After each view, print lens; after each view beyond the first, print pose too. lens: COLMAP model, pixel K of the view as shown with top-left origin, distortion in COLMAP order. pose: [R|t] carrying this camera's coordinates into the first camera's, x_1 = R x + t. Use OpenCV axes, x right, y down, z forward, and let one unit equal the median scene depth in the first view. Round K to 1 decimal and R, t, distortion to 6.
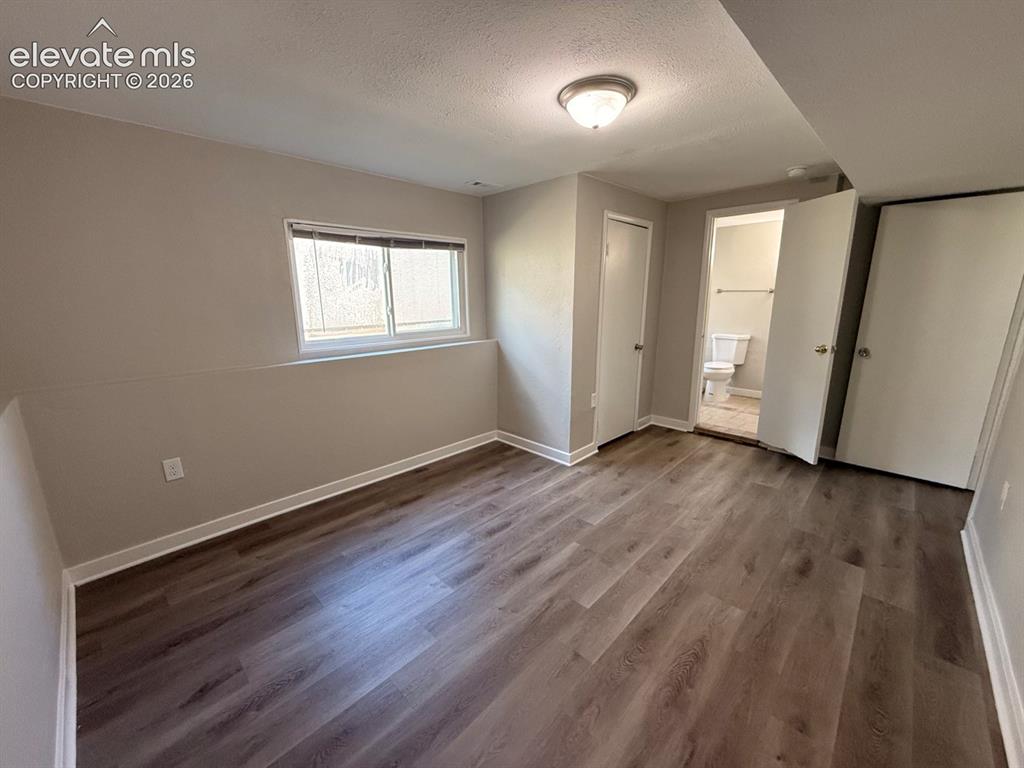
lens RADIAL K [[407.9, 0, 507.5], [0, 407.9, 387.7], [0, 0, 1]] dist [-0.000474, 0.000114]
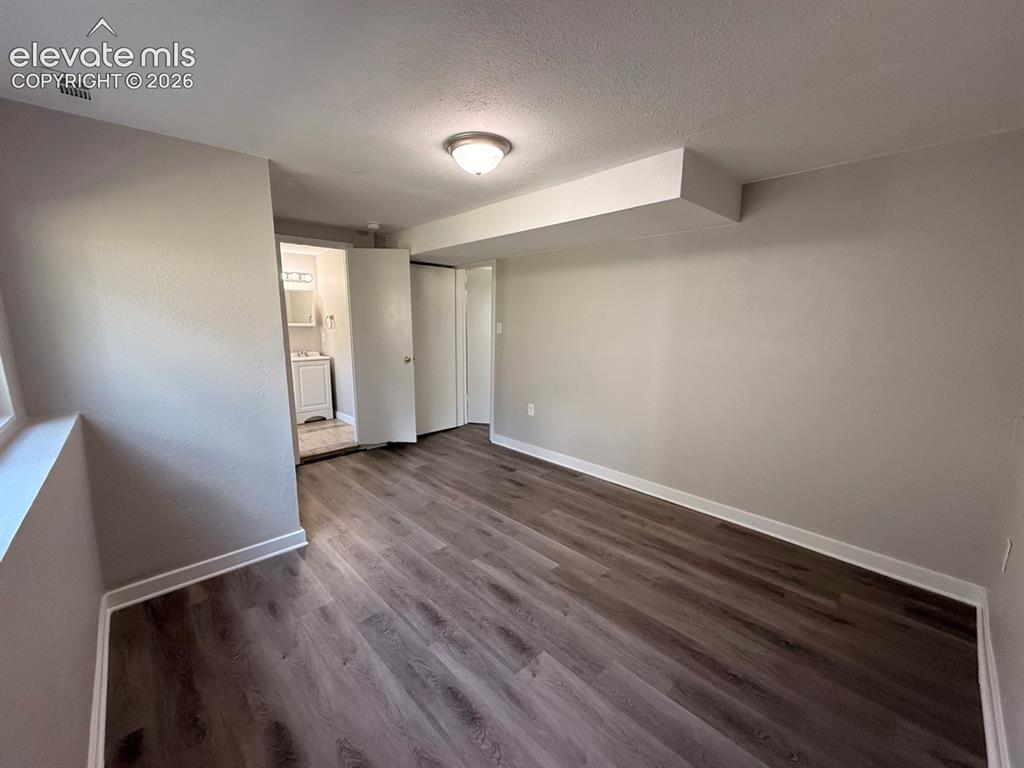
lens RADIAL K [[407.9, 0, 511.0], [0, 407.9, 386.0], [0, 0, 1]] dist [-0.000474, 0.000114]
pose [[0.032730, -0.158010, 0.986895, -0.666586], [0.223965, 0.963473, 0.146832, -0.145871], [-0.974047, 0.216225, 0.066923, 0.648476]]
